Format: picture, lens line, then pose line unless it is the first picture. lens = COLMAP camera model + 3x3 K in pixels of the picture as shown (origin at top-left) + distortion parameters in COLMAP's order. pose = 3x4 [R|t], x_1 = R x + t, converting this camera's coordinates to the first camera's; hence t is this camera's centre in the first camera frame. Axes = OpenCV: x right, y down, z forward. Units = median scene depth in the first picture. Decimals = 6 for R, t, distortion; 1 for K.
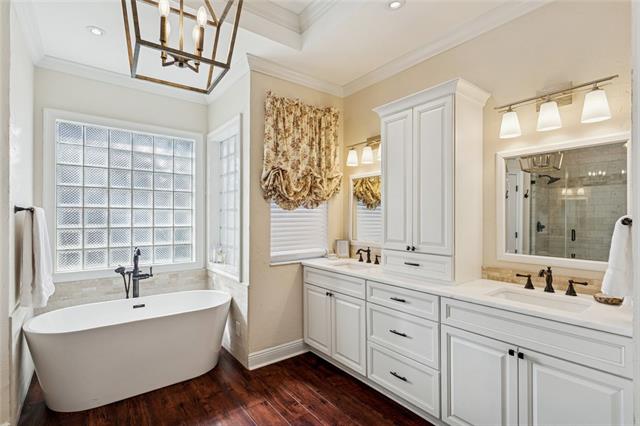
lens RADIAL K [[303.2, 0, 320.2], [0, 303.2, 218.5], [0, 0, 1]] dist [-0.001491, -0.000583]
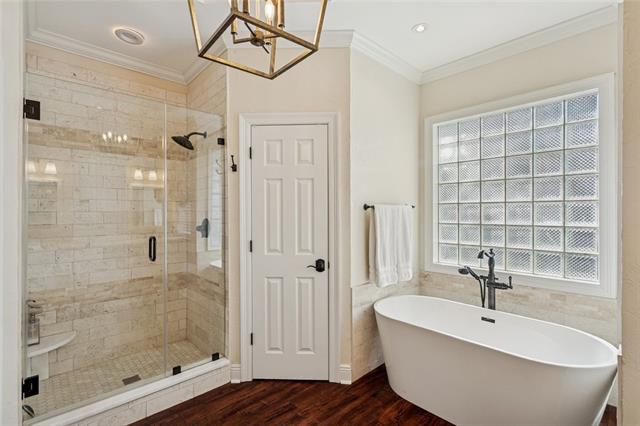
lens RADIAL K [[303.2, 0, 320.2], [0, 303.2, 218.5], [0, 0, 1]] dist [-0.001491, -0.000583]
pose [[0.109643, 0.009101, -0.993929, 0.173627], [-0.003786, 0.999955, 0.008738, 0.005263], [0.993964, 0.002805, 0.109673, 0.437869]]
